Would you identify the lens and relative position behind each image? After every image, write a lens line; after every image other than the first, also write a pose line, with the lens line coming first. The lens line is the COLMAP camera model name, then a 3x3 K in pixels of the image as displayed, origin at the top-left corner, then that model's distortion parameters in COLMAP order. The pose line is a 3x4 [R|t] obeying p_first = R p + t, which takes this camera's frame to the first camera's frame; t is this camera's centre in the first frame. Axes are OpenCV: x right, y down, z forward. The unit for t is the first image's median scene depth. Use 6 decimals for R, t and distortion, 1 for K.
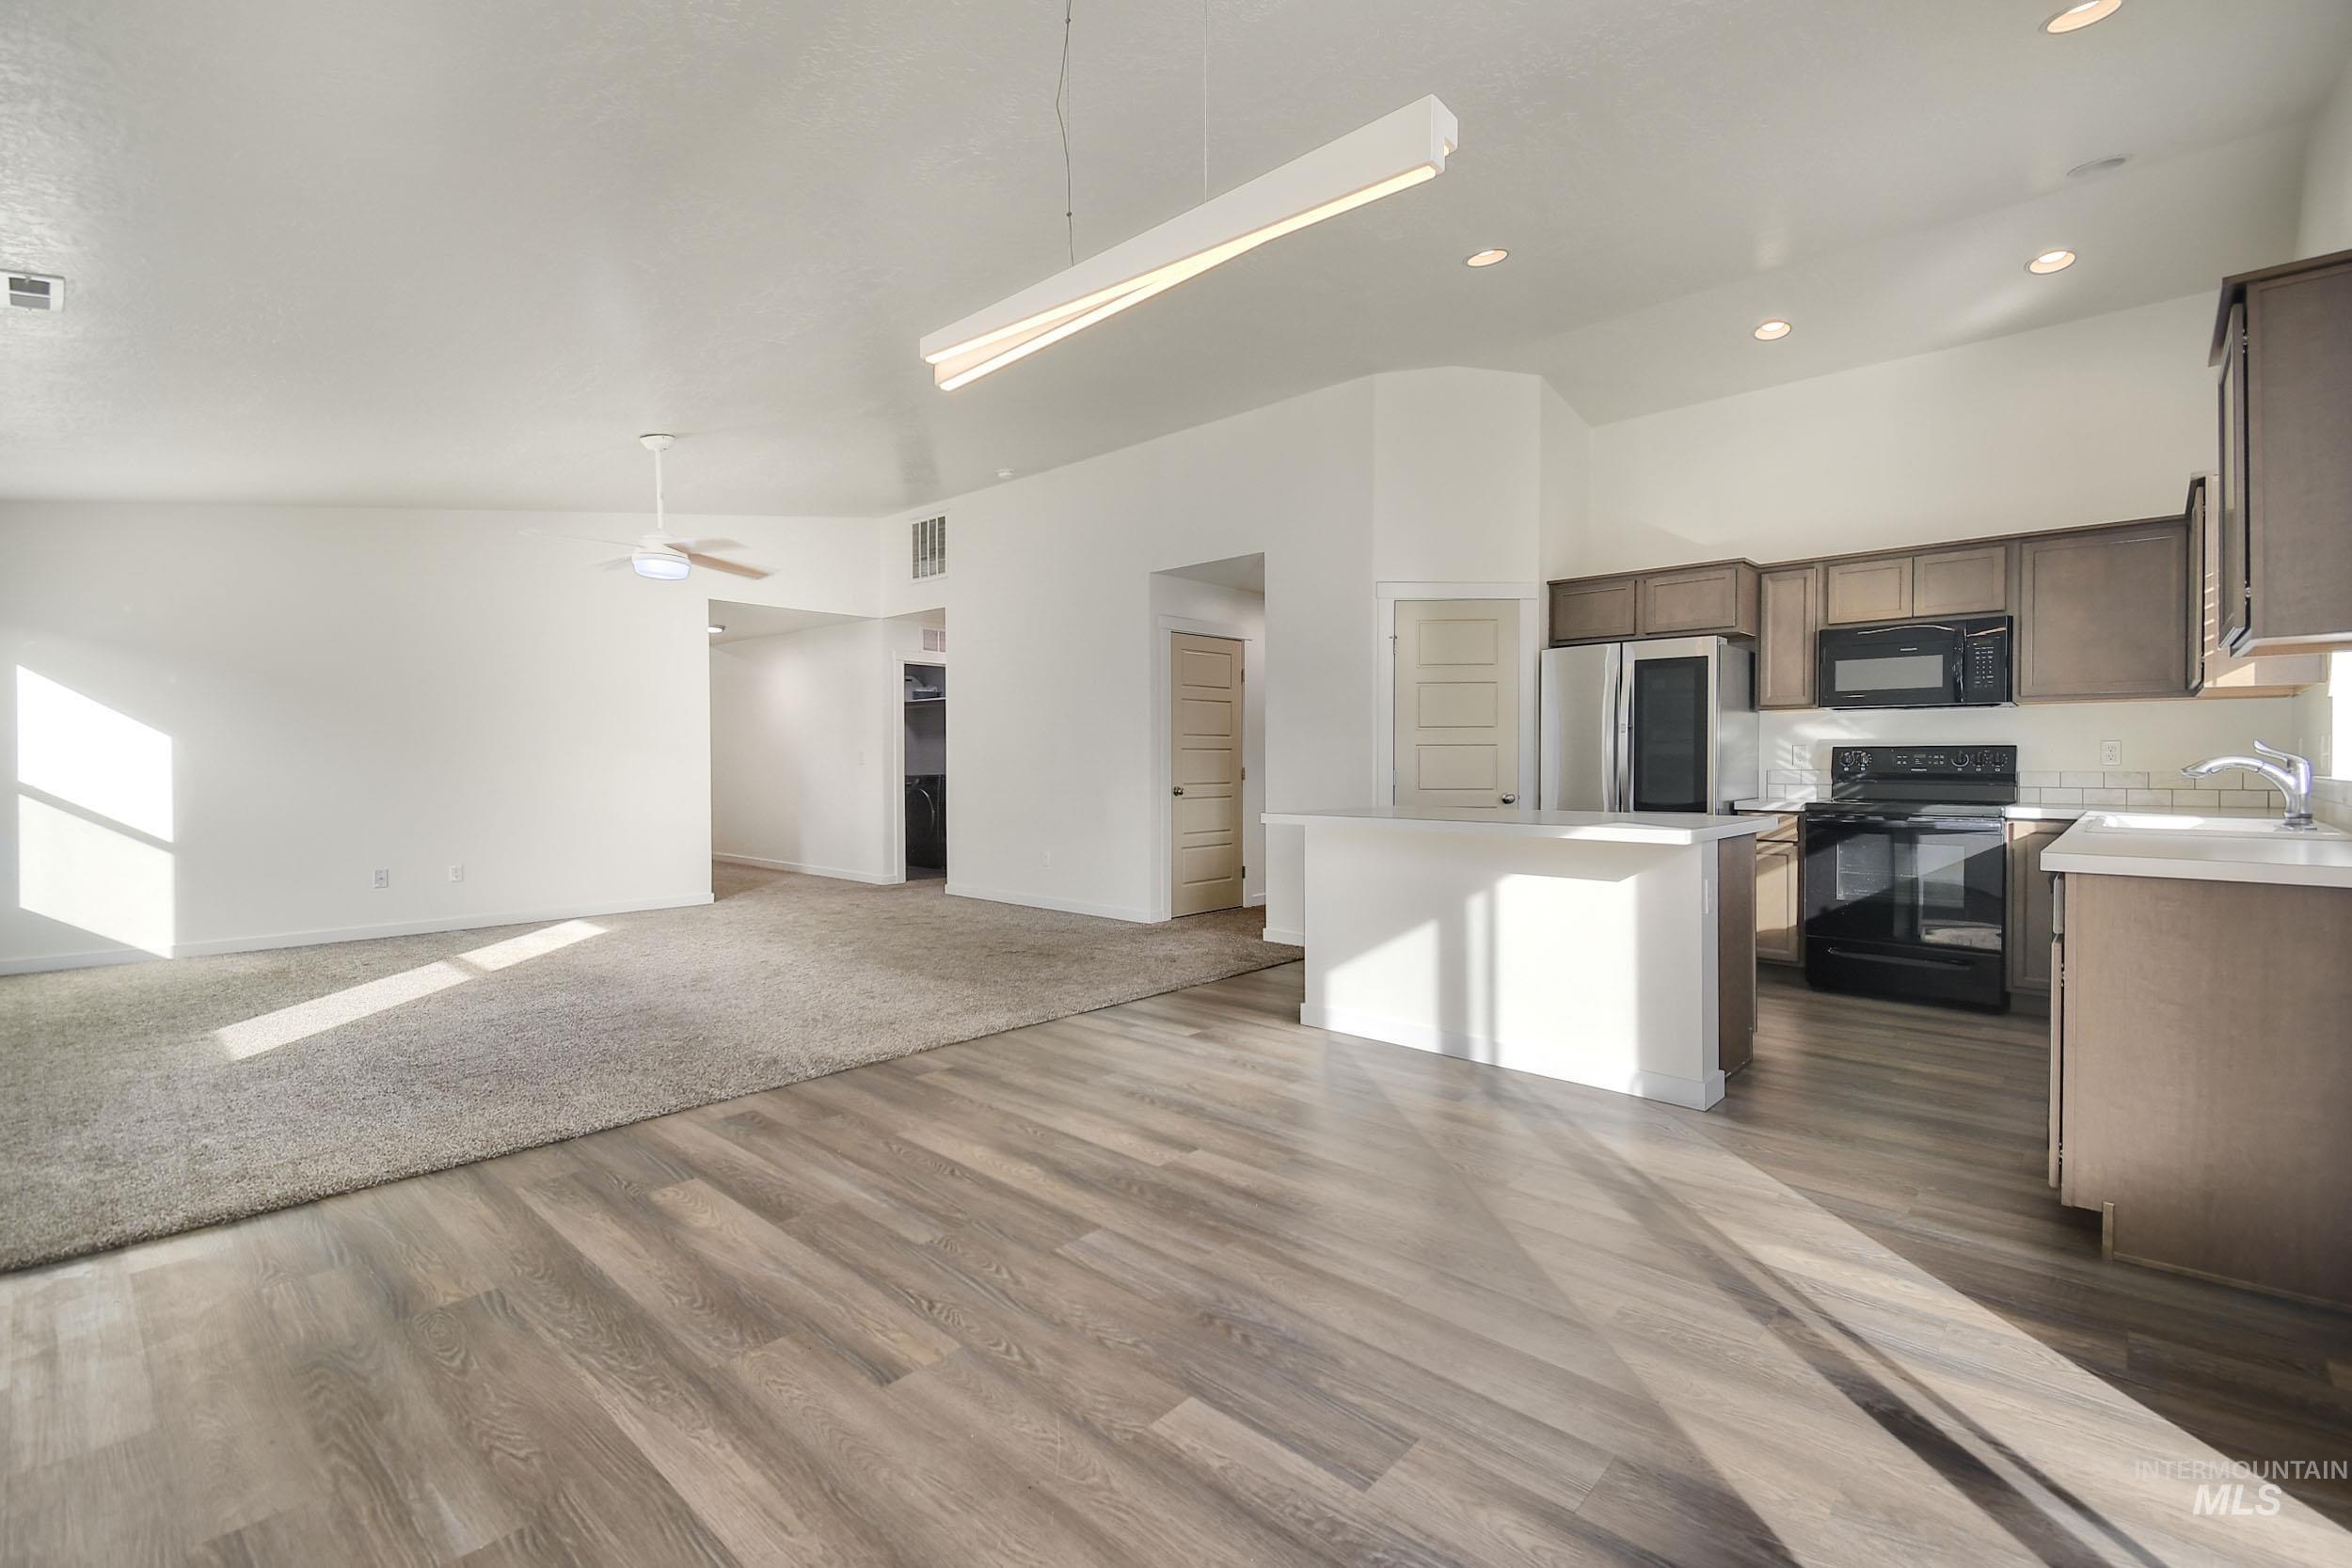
lens RADIAL K [[1037.6, 0, 1175.8], [0, 1037.6, 765.4], [0, 0, 1]] dist [0.024619, -0.005608]
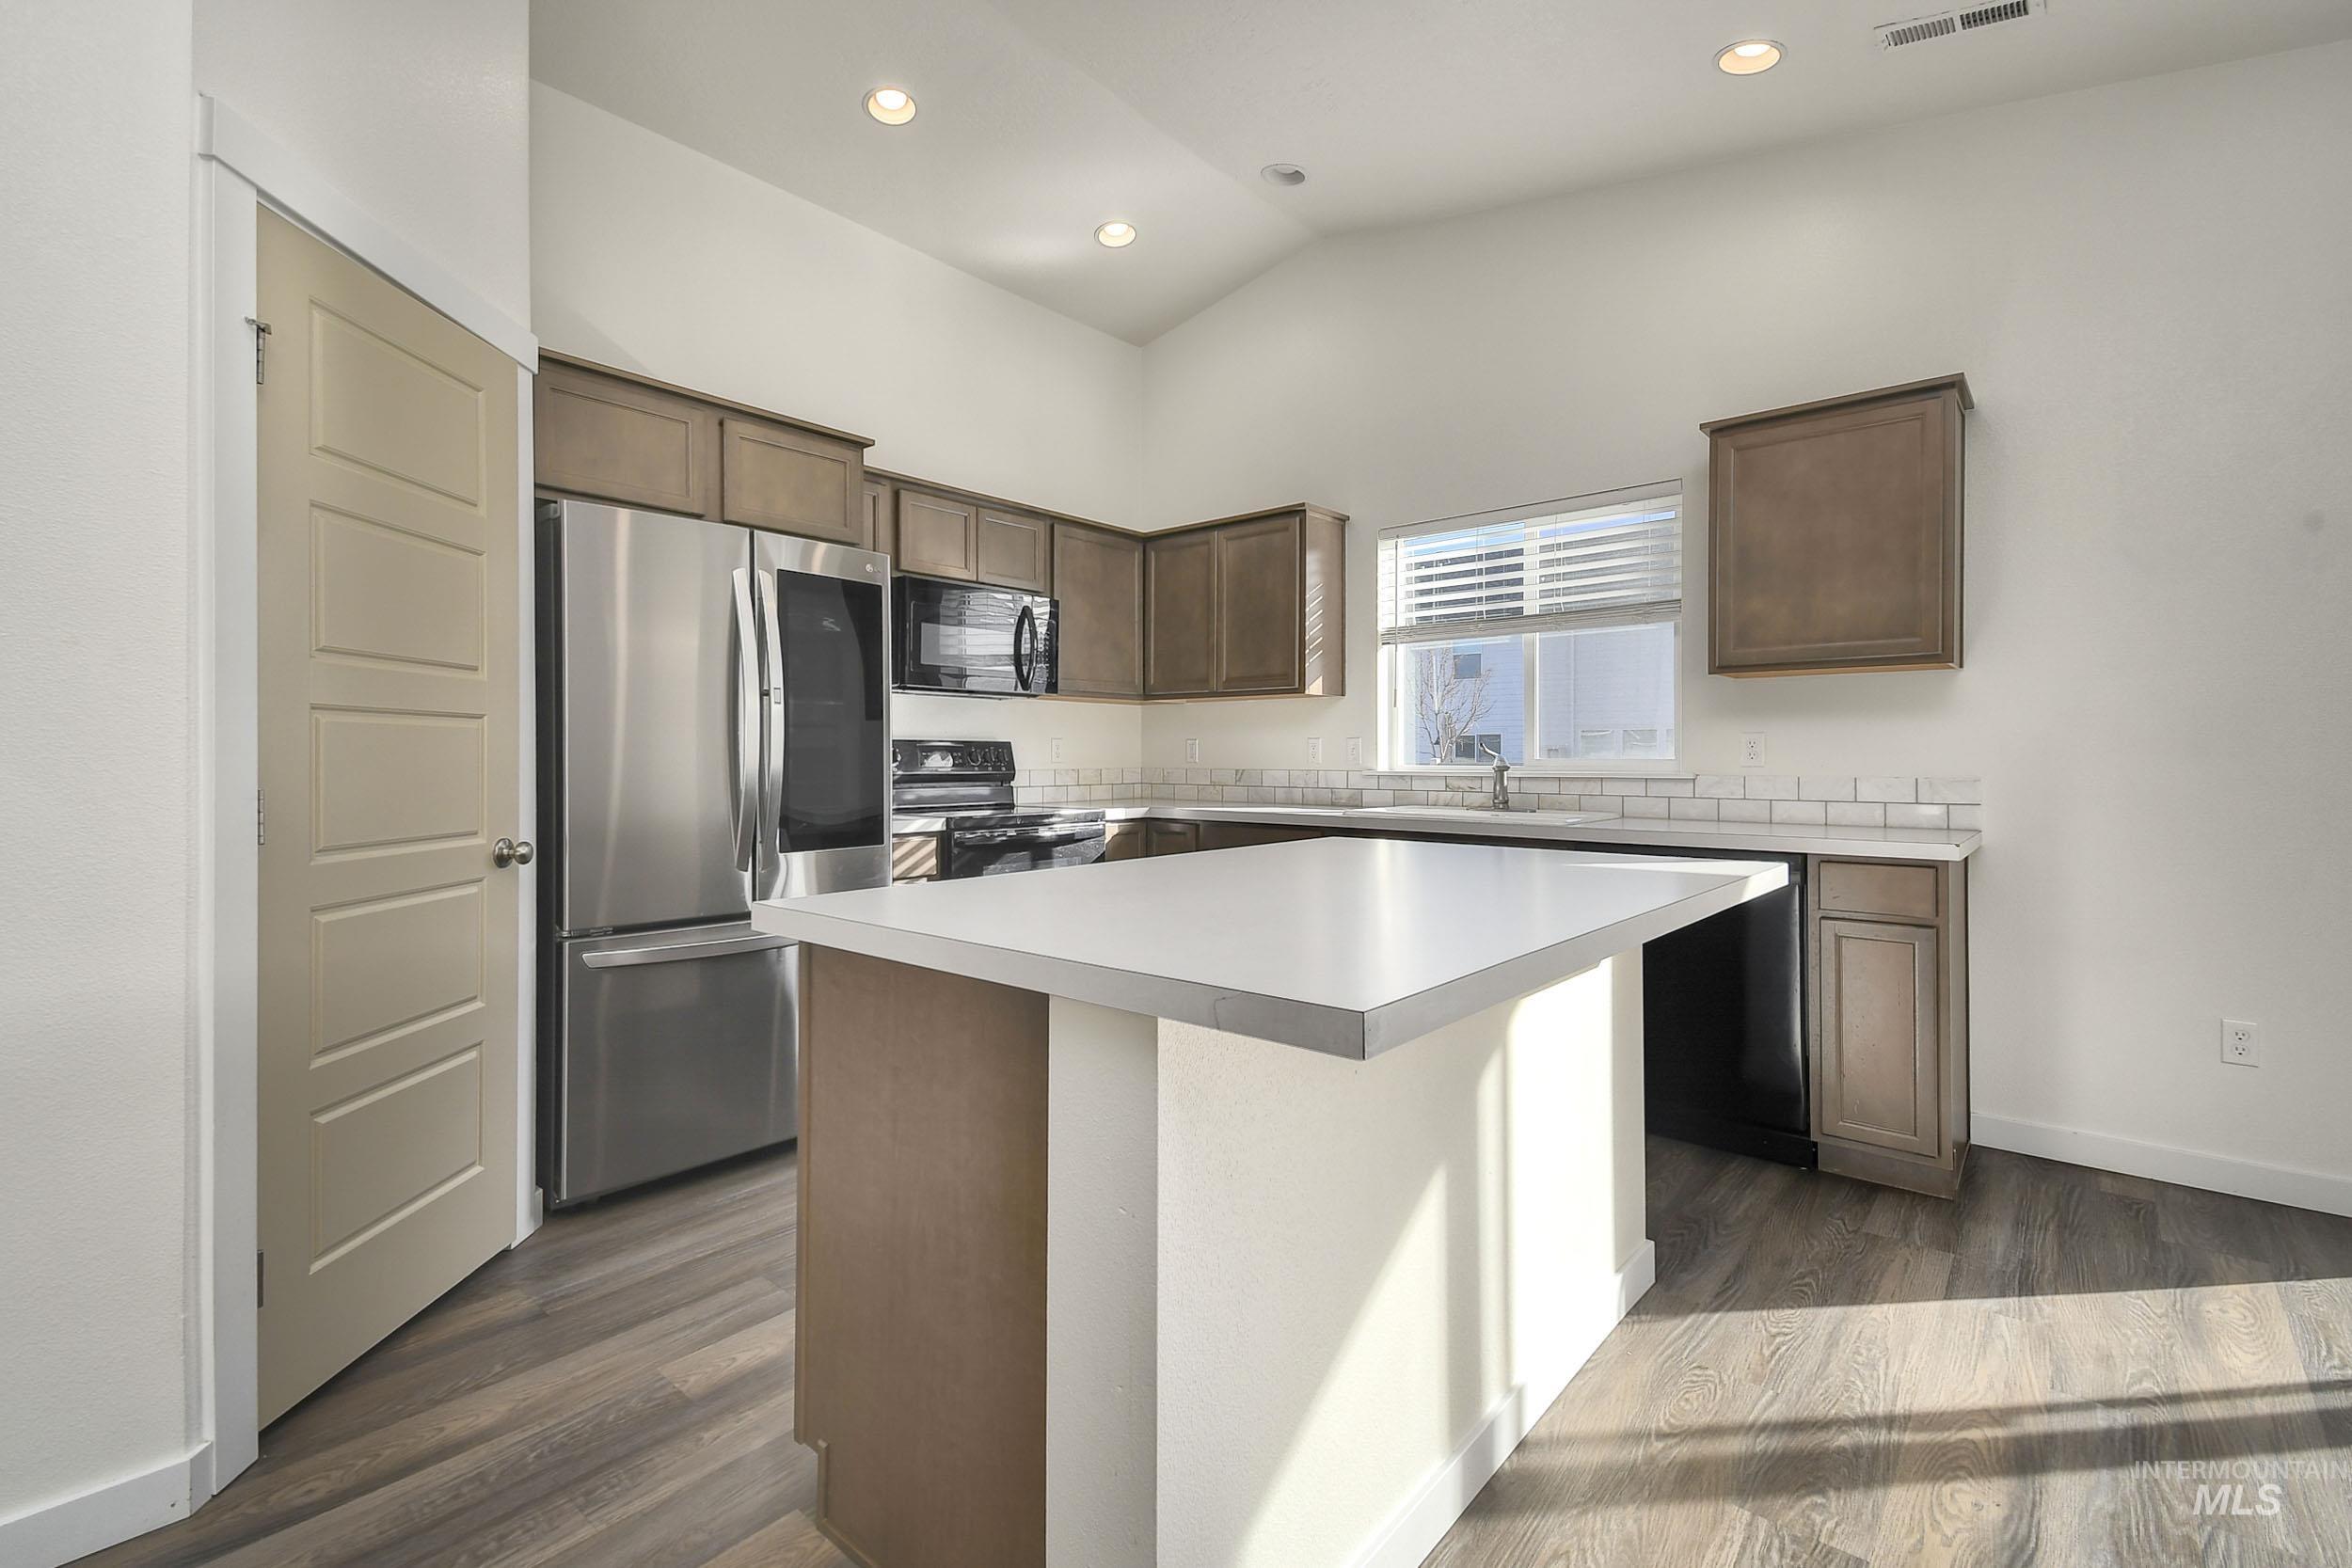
lens RADIAL K [[1037.6, 0, 1165.3], [0, 1037.6, 758.3], [0, 0, 1]] dist [0.024619, -0.005608]
pose [[-0.030730, 0.000275, 0.999528, -0.097489], [0.003801, 0.999993, -0.000158, -0.003505], [-0.999520, 0.003794, -0.030731, 0.825126]]
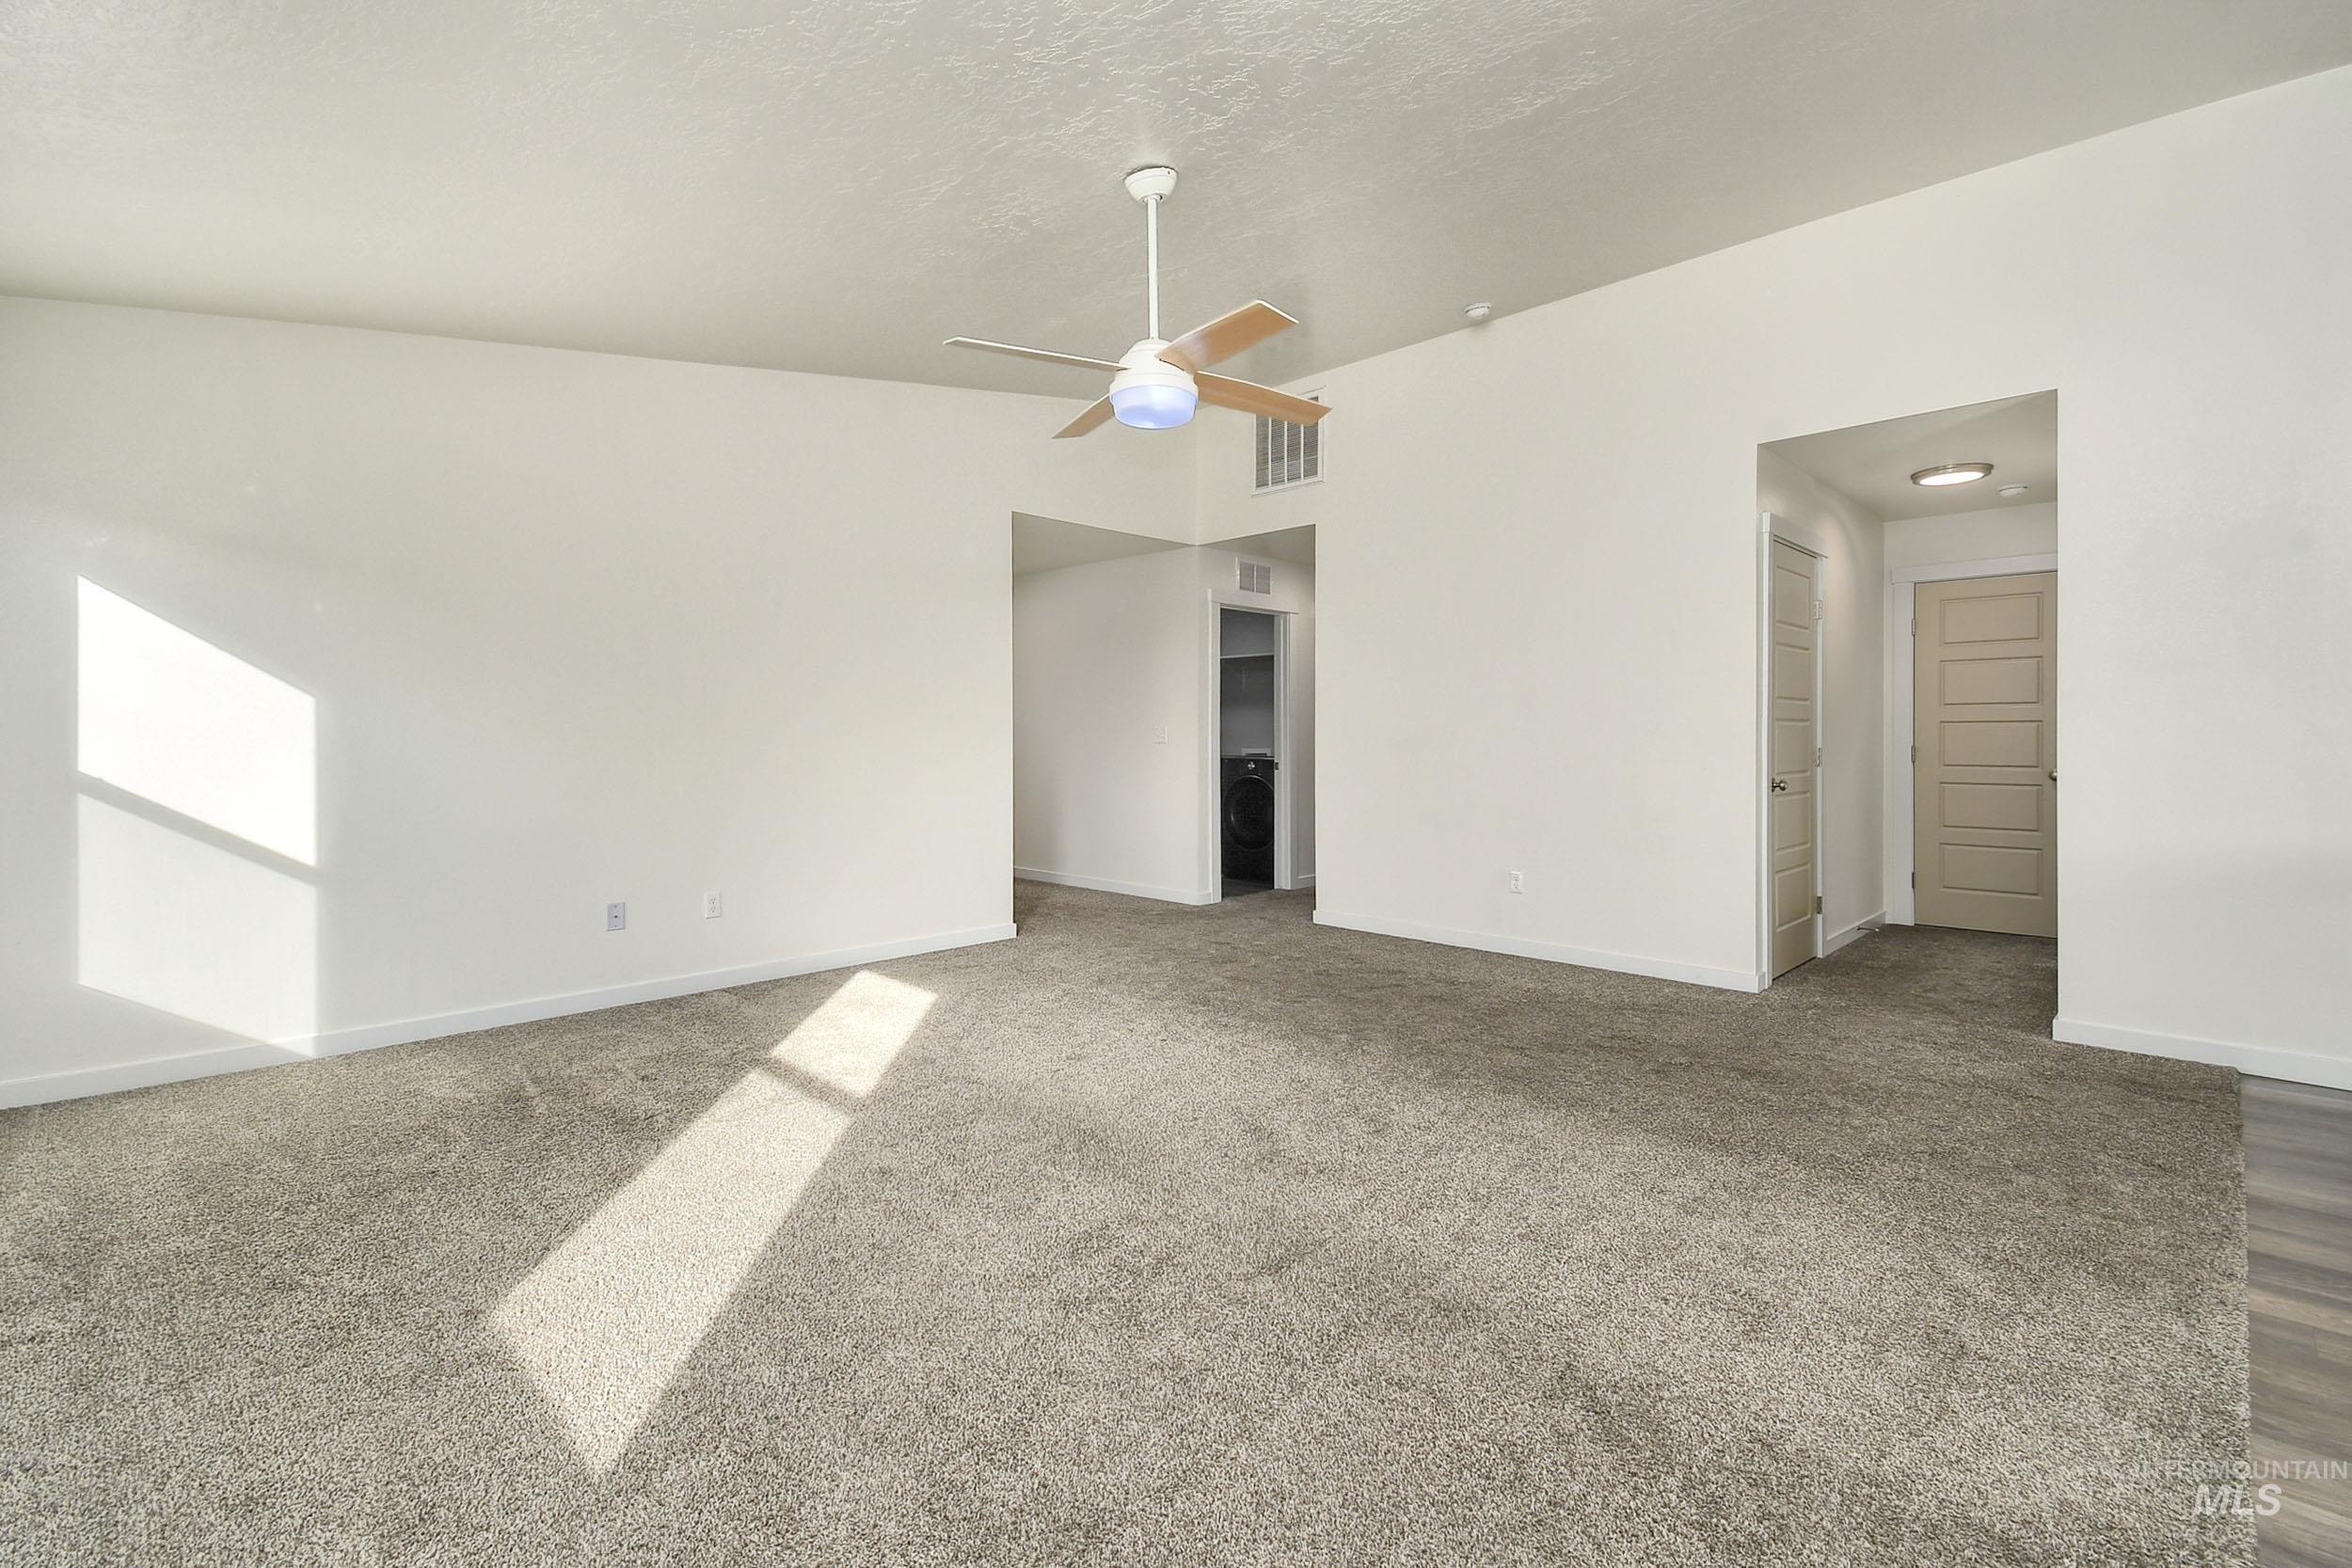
lens RADIAL K [[1037.6, 0, 1164.1], [0, 1037.6, 753.9], [0, 0, 1]] dist [0.024619, -0.005608]
pose [[0.999473, 0.000990, -0.032433, -0.482387], [-0.000645, 0.999943, 0.010664, -0.002386], [0.032441, -0.010638, 0.999417, 0.443537]]
